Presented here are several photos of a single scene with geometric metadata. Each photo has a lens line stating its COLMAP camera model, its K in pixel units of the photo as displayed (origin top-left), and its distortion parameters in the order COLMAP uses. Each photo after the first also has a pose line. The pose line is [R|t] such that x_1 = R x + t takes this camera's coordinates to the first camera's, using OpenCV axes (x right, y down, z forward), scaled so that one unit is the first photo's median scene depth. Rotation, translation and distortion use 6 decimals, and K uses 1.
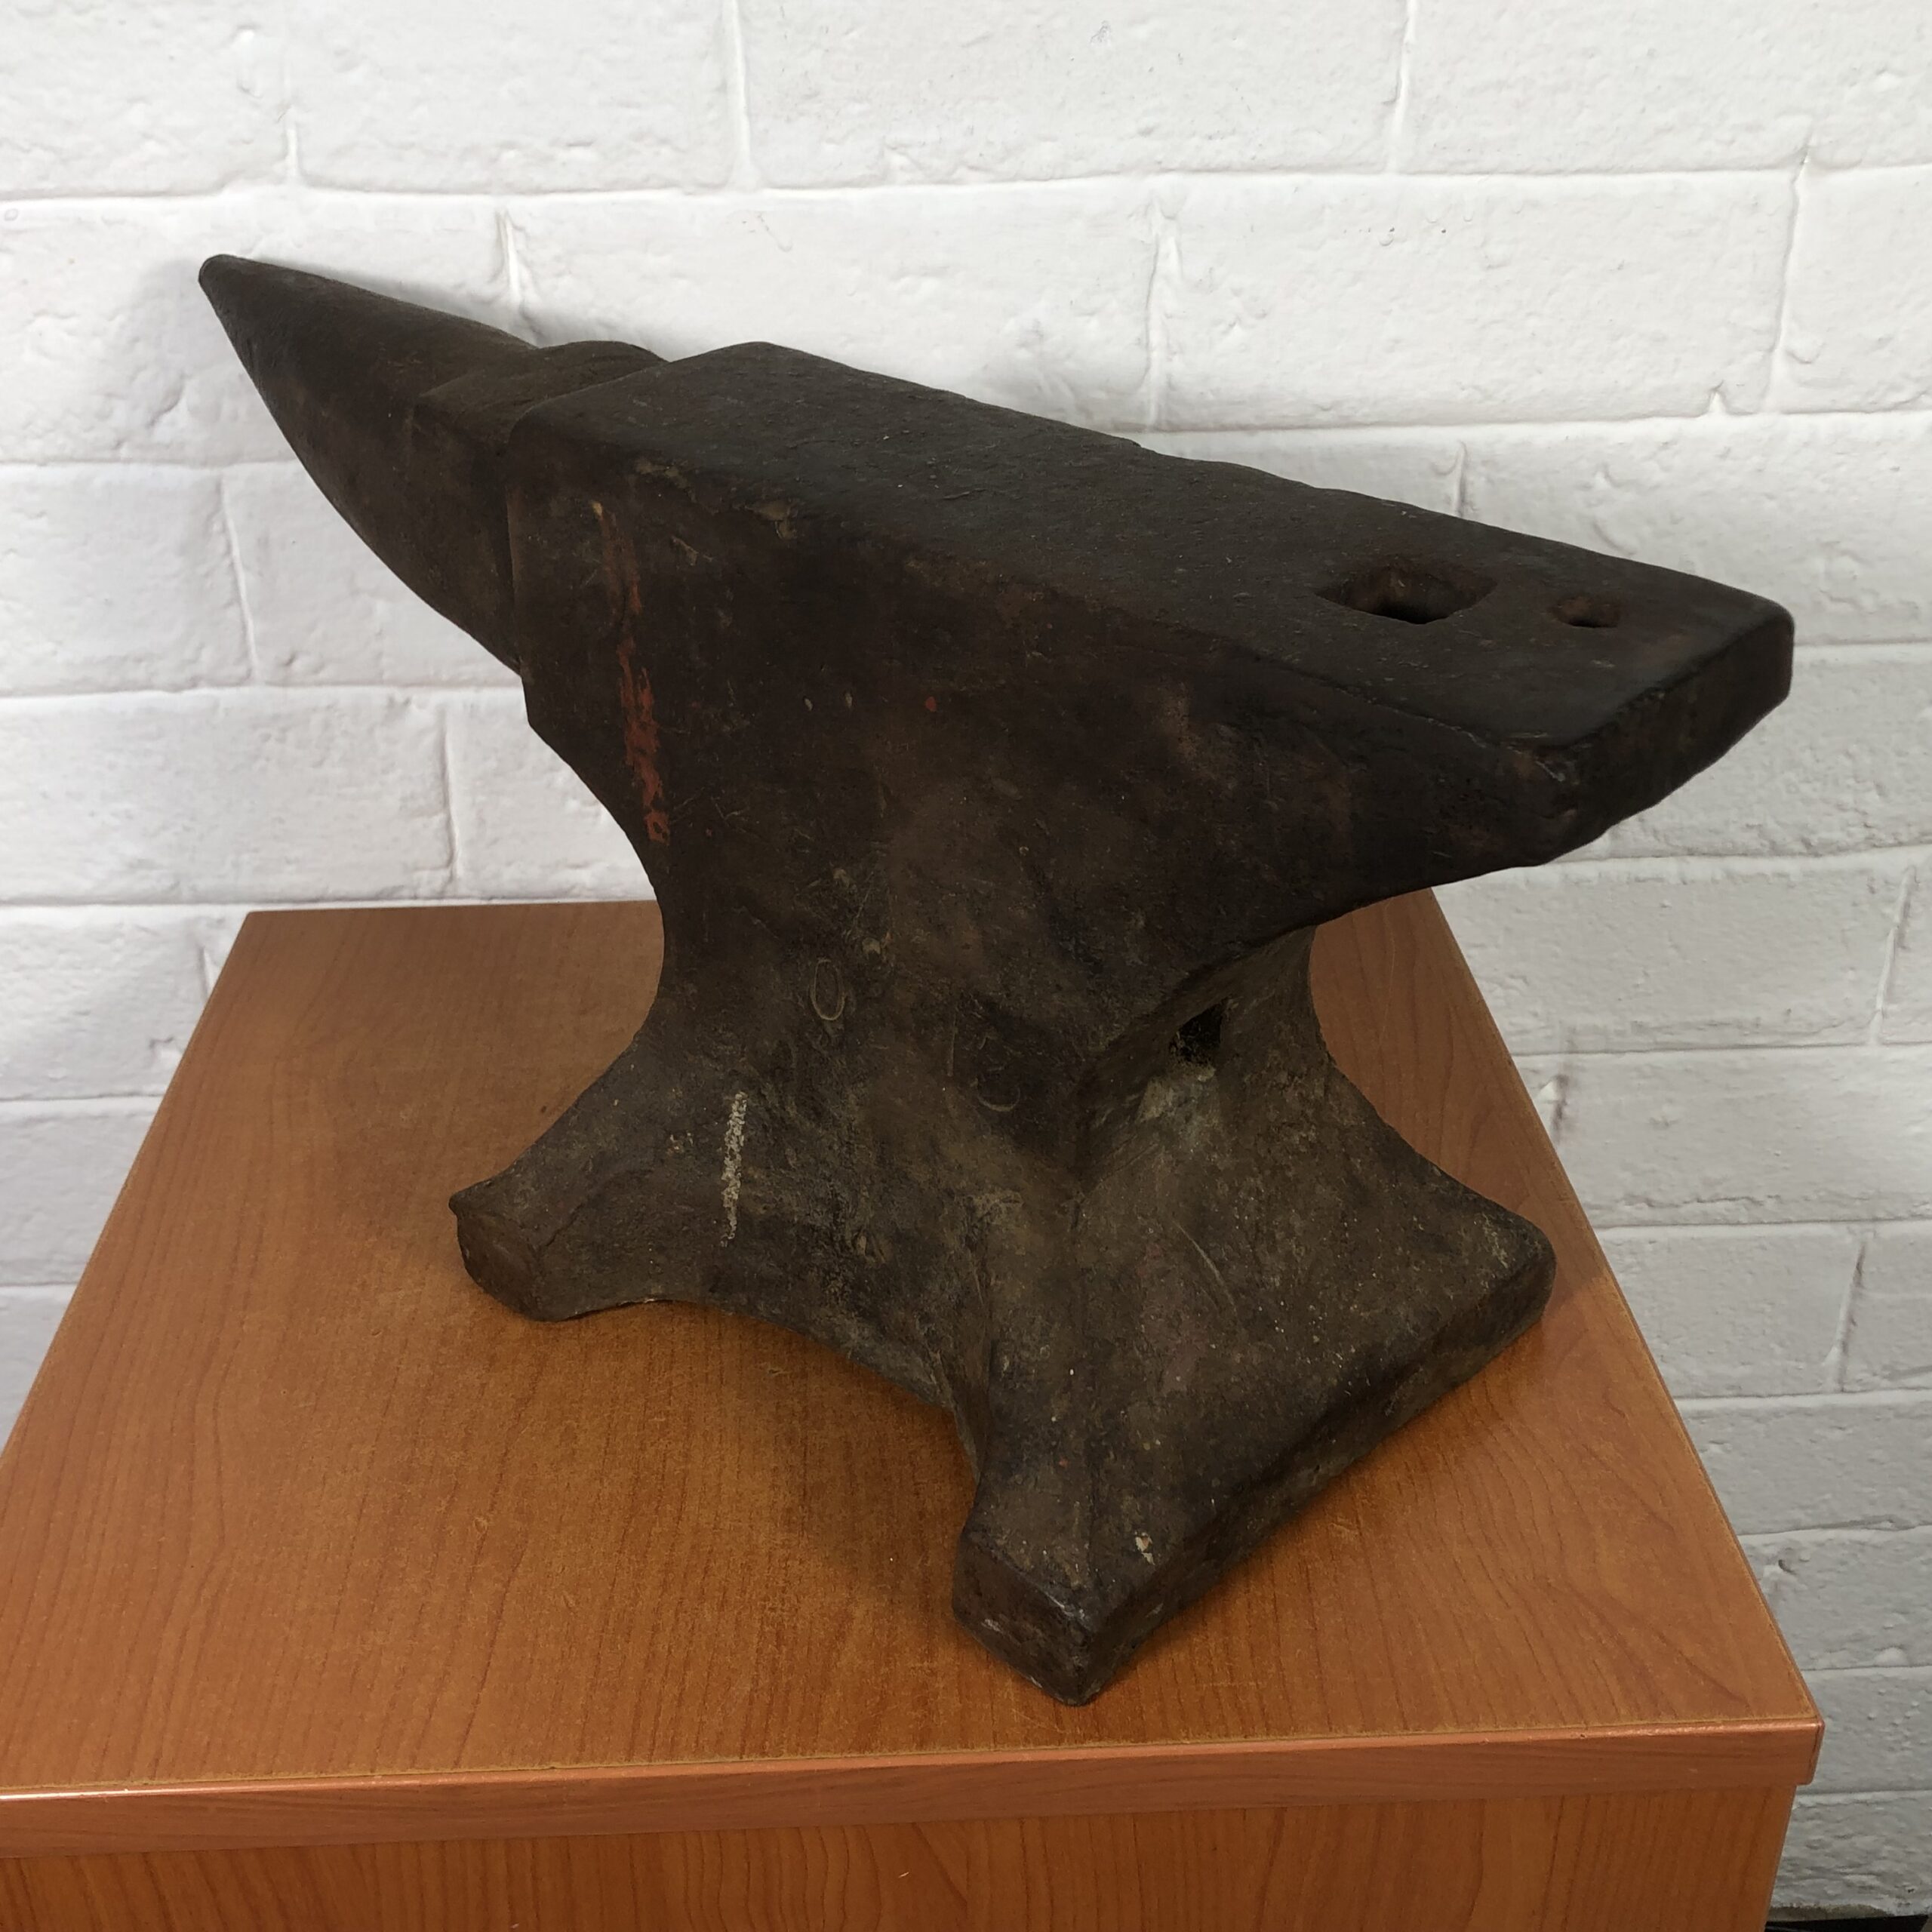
lens RADIAL K [[2422.0, 0, 930.7], [0, 2422.0, 954.5], [0, 0, 1]] dist [0.008784, 0.000000]
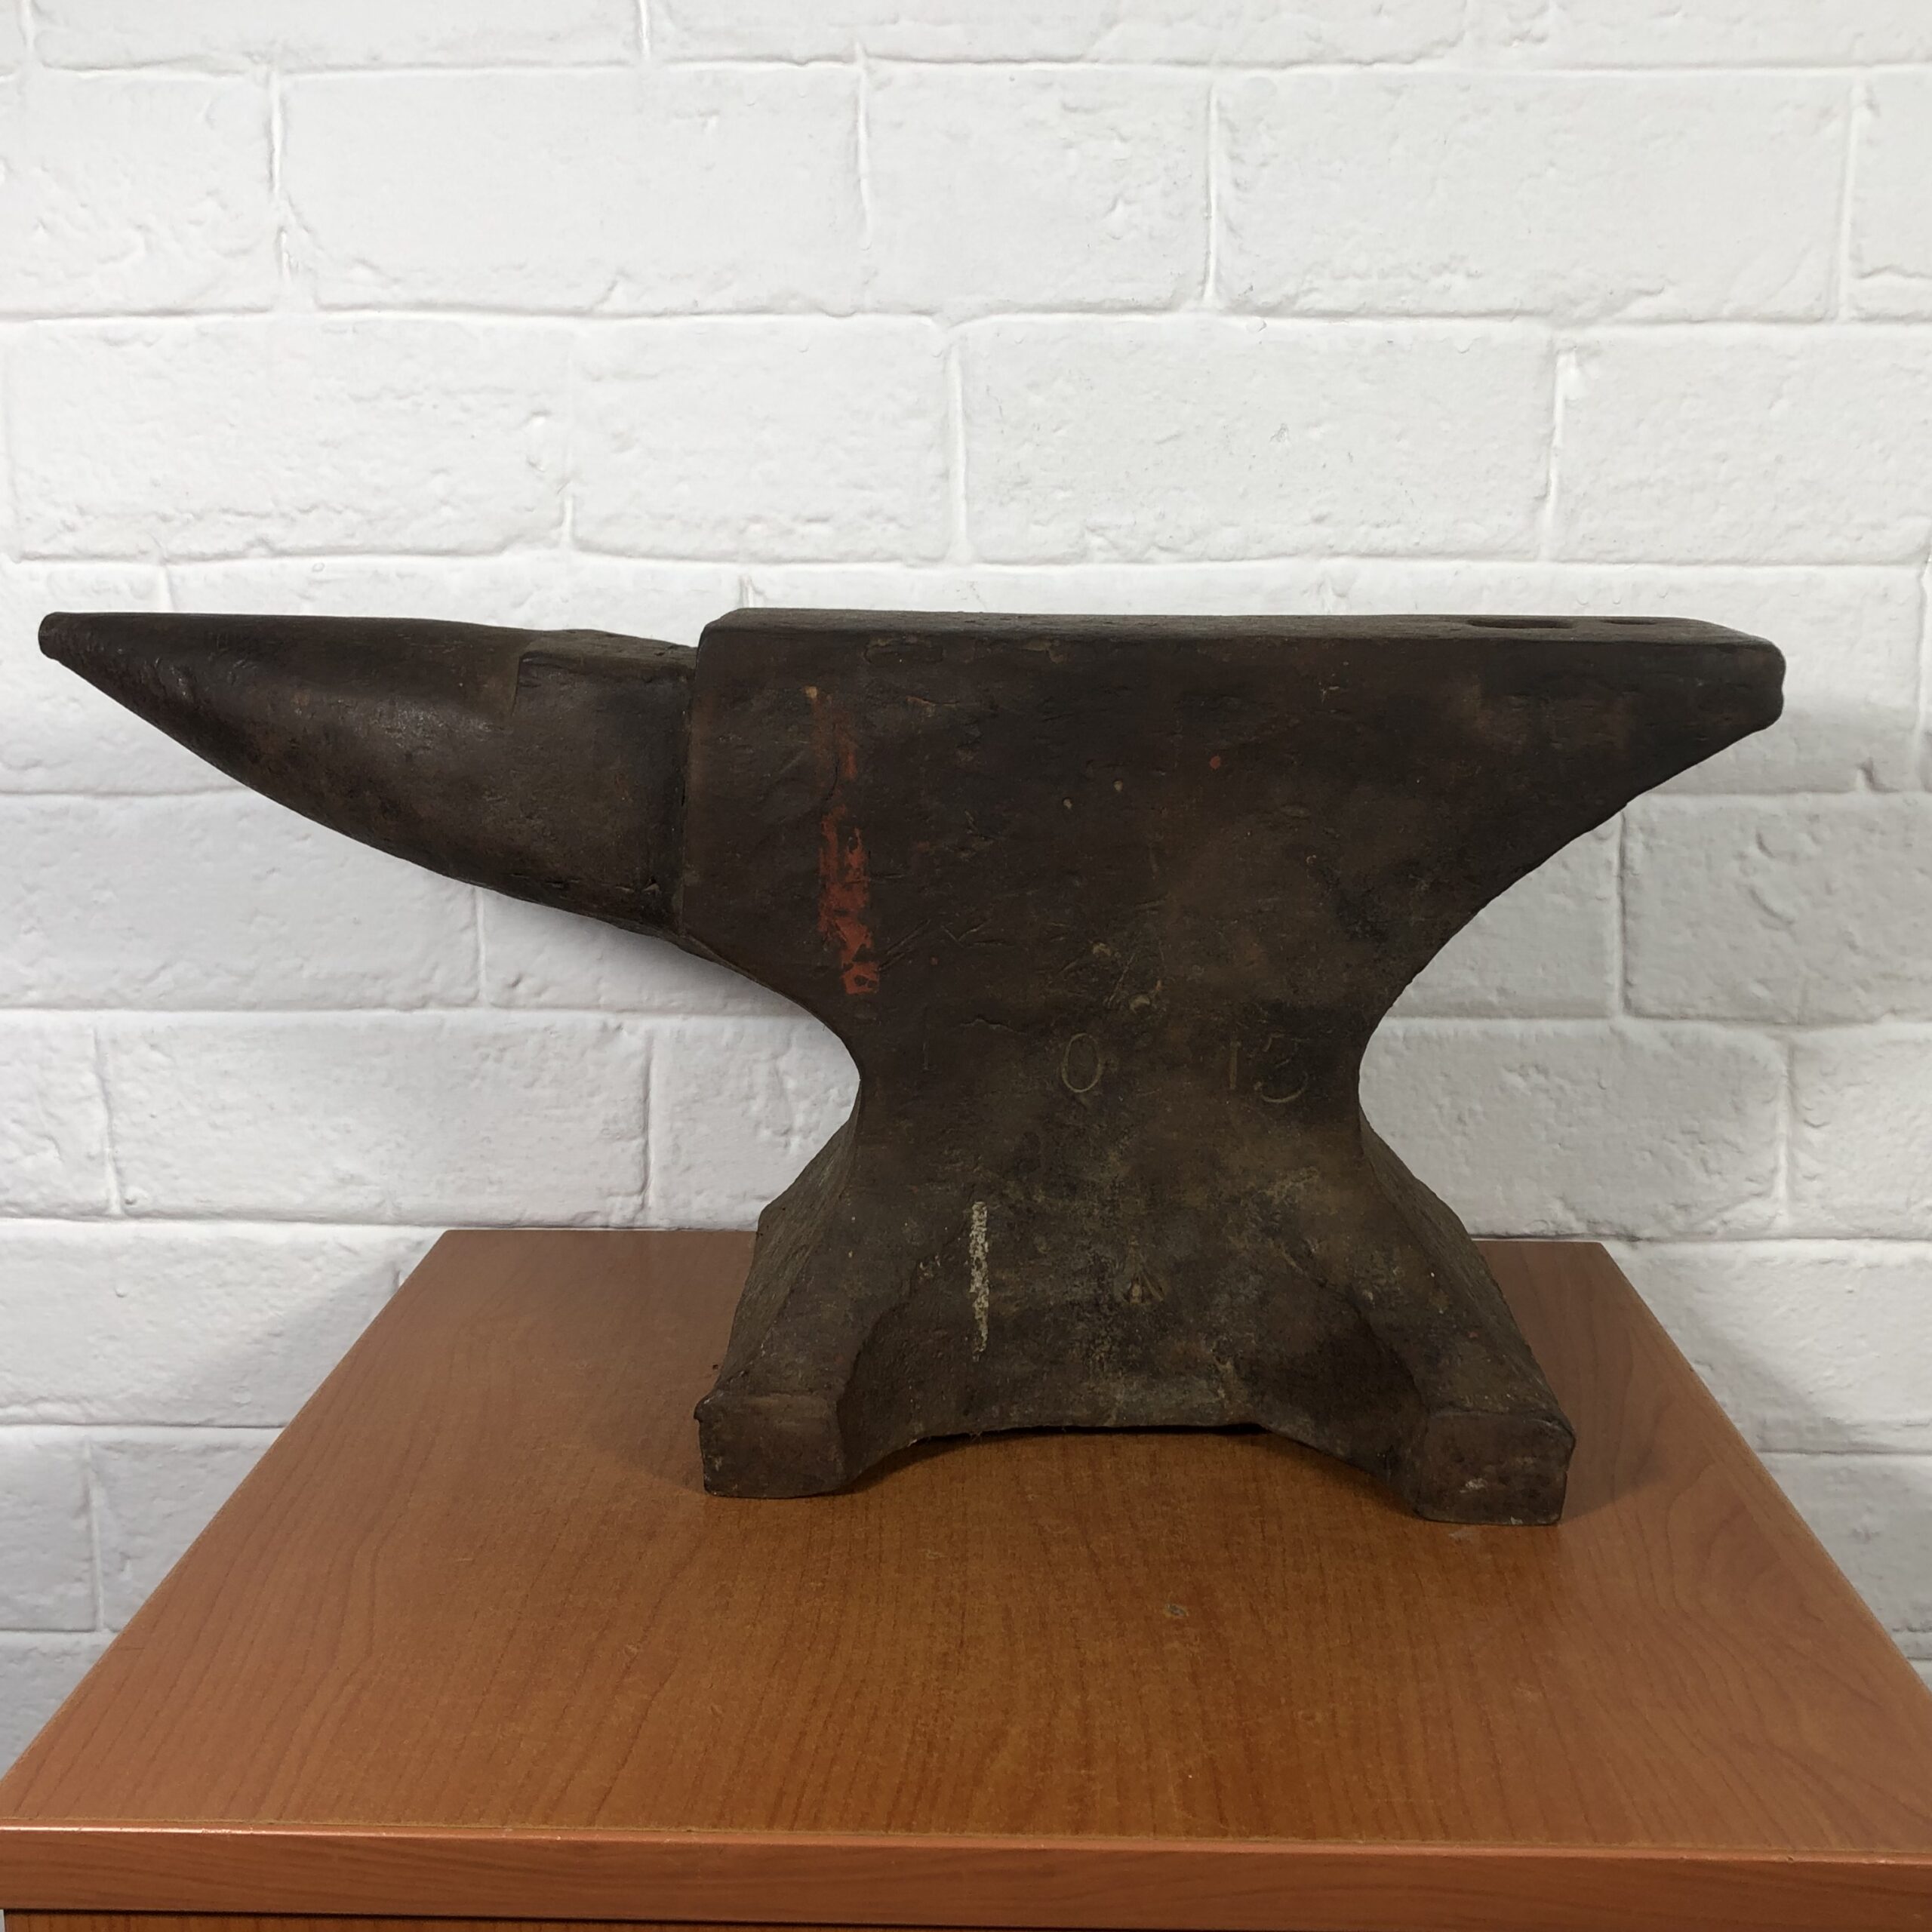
lens RADIAL K [[2422.0, 0, 949.4], [0, 2422.0, 933.6], [0, 0, 1]] dist [0.008784, 0.000000]
pose [[0.997048, 0.026795, -0.071949, 0.003916], [-0.048372, 0.946969, -0.317664, 0.205238], [0.059622, 0.320207, 0.945470, -0.007063]]
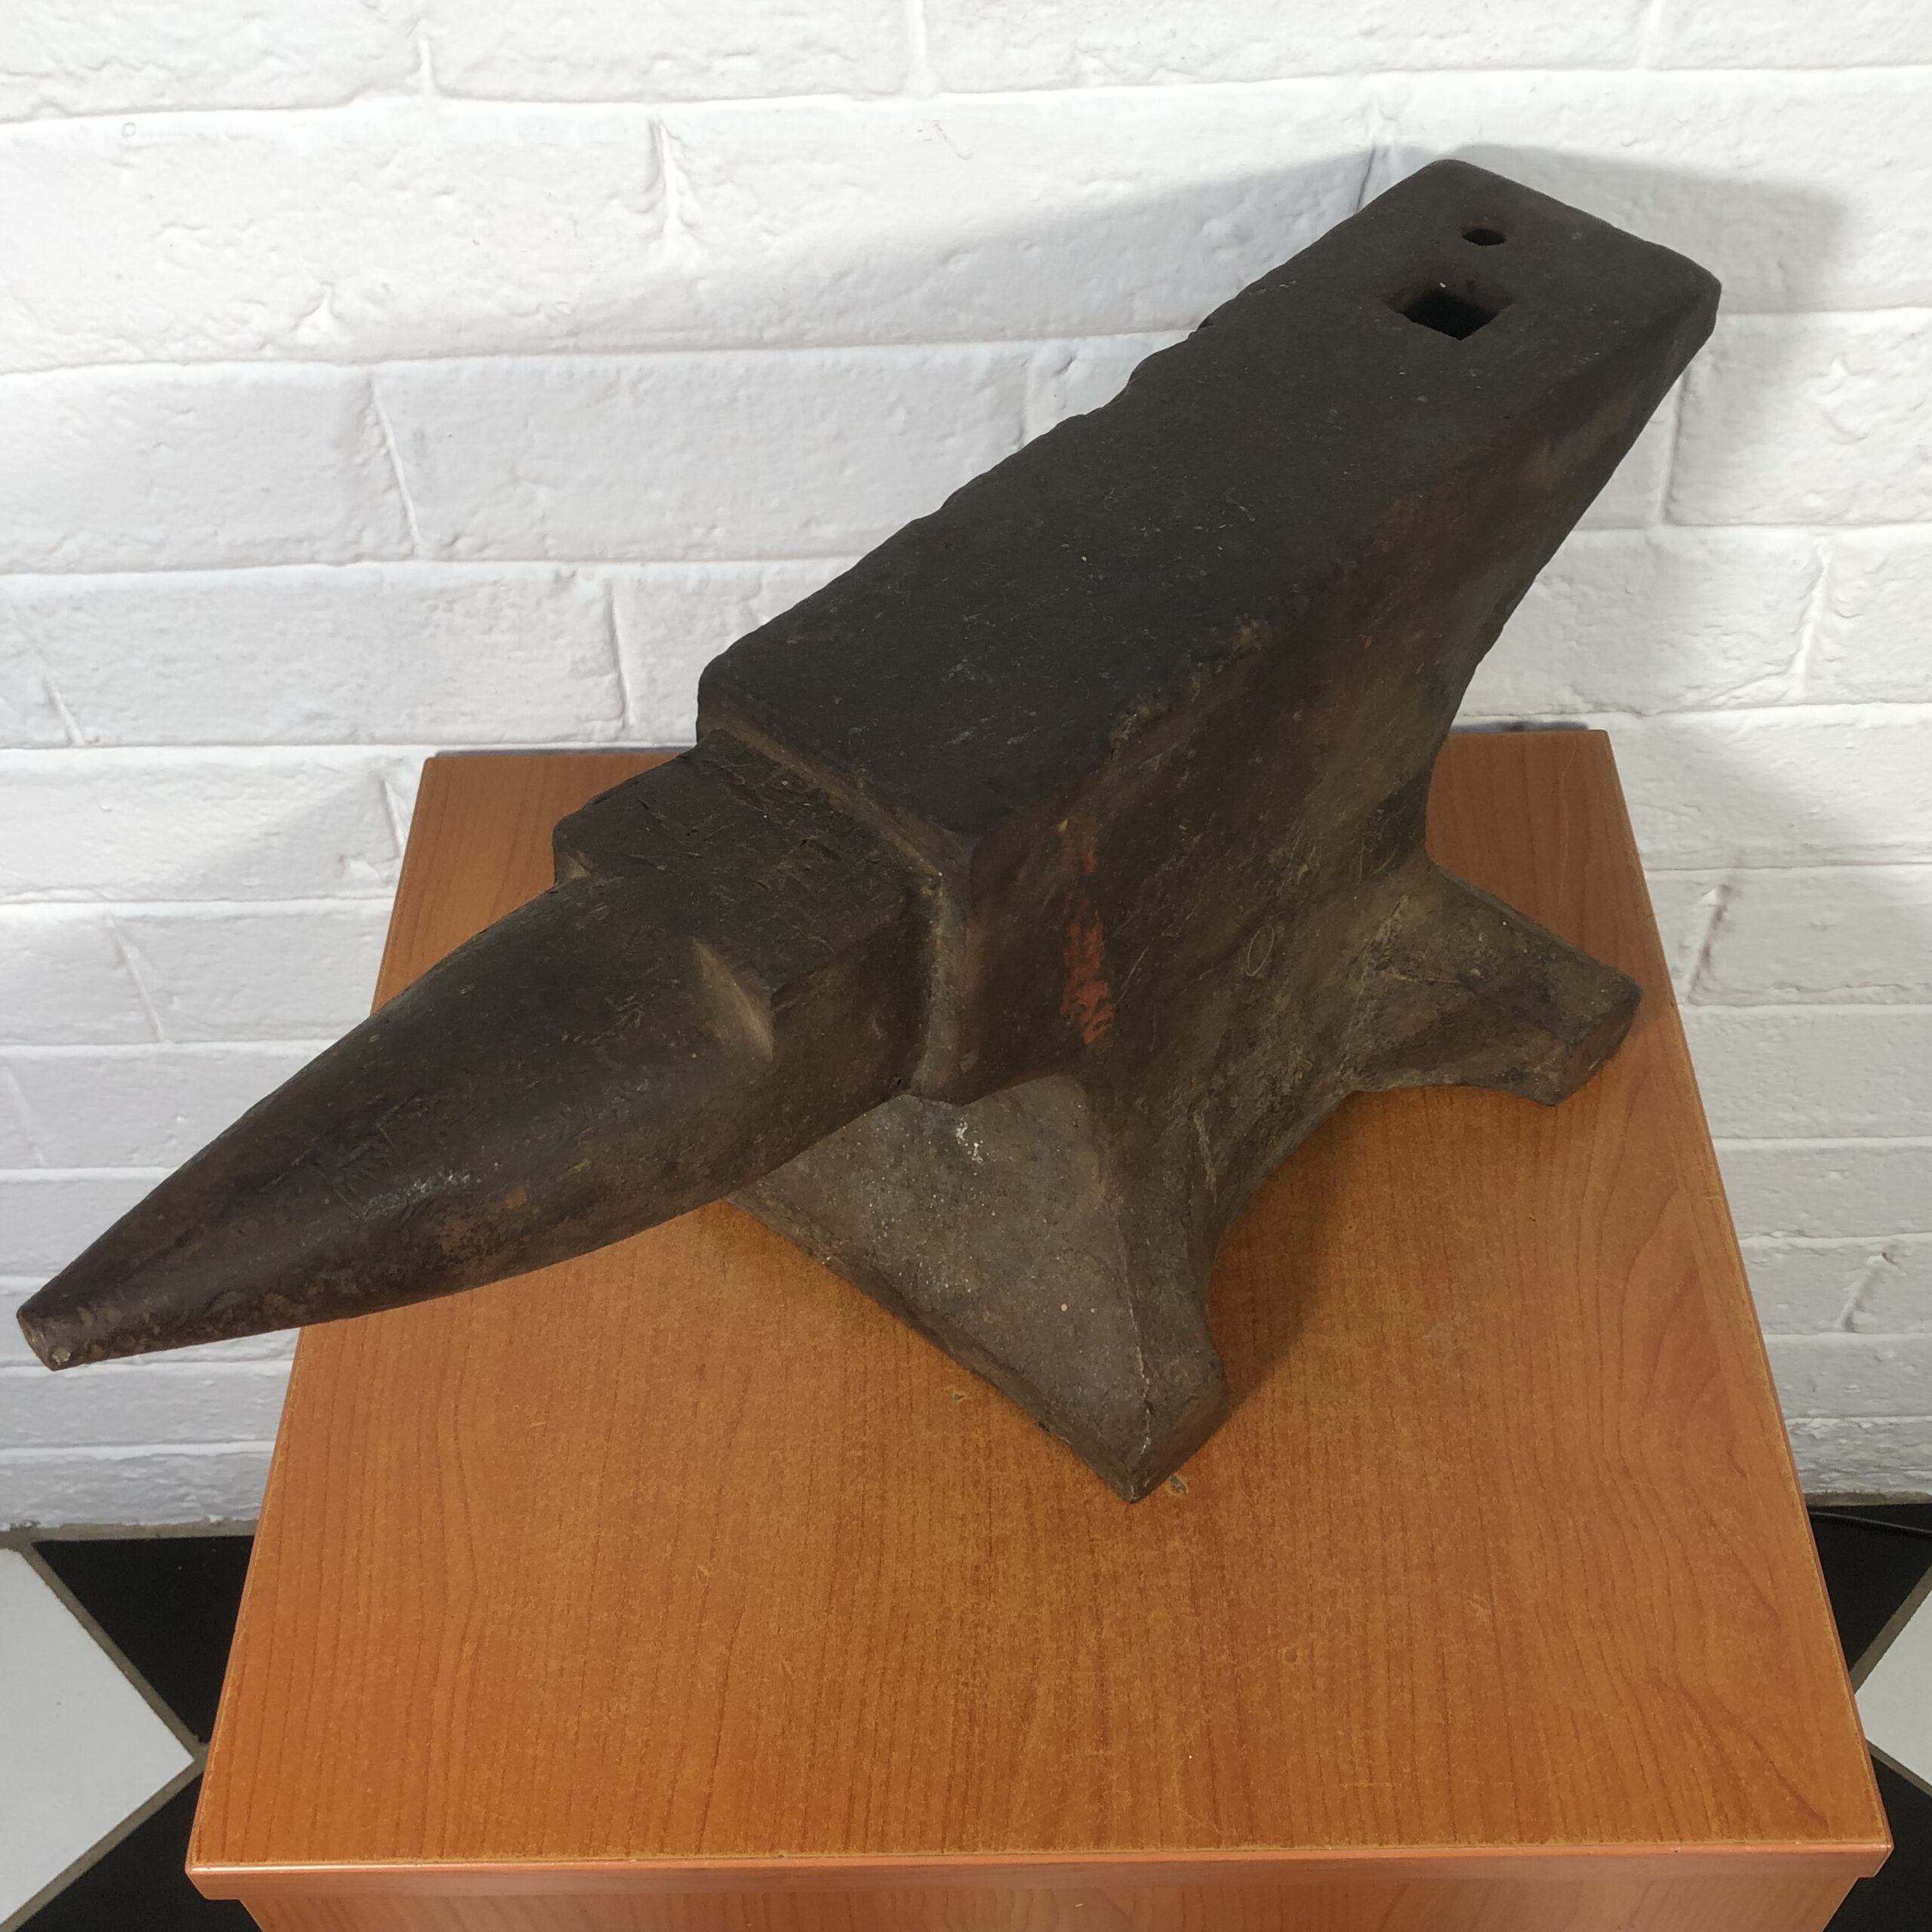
lens RADIAL K [[2422.0, 0, 962.7], [0, 2422.0, 965.8], [0, 0, 1]] dist [0.008784, 0.000000]
pose [[0.999144, 0.015986, -0.038165, -0.021095], [-0.002093, 0.940699, 0.339235, -0.317477], [0.041324, -0.338864, 0.939927, 0.036237]]
